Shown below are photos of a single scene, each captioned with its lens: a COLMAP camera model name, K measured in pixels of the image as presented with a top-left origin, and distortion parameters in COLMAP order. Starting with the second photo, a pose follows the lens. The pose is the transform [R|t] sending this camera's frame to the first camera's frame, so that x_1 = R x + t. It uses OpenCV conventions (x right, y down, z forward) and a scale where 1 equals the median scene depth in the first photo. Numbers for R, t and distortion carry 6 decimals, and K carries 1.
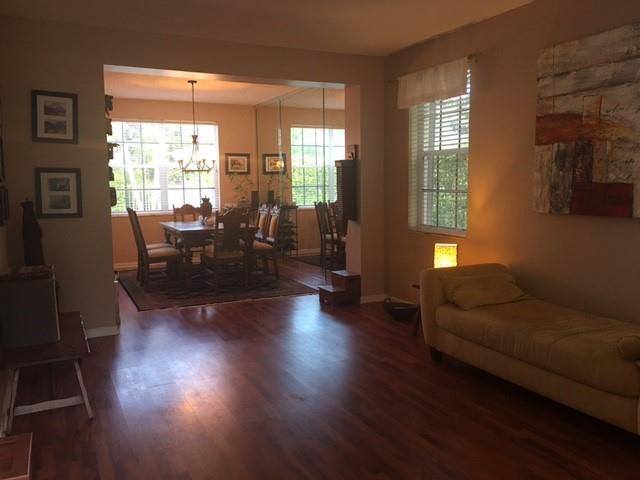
lens RADIAL K [[544.9, 0, 319.9], [0, 544.9, 237.1], [0, 0, 1]] dist [0.057974, -0.036364]
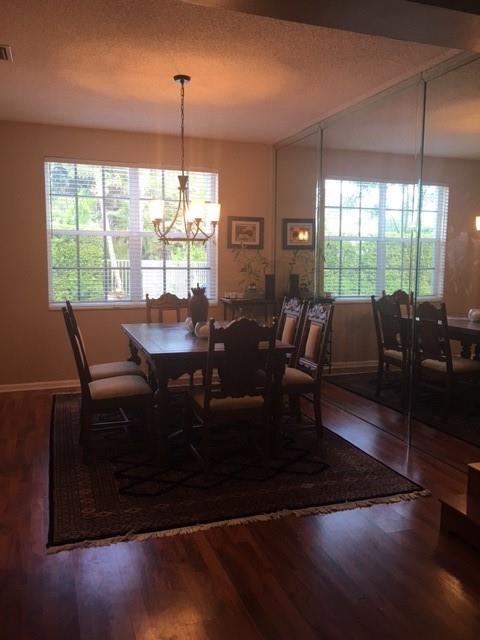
lens RADIAL K [[544.9, 0, 241.3], [0, 544.9, 320.3], [0, 0, 1]] dist [0.057974, -0.036364]
pose [[0.992946, 0.034693, -0.113383, -0.082723], [-0.033323, 0.999347, 0.013955, -0.039645], [0.113793, -0.010078, 0.993453, 0.367734]]
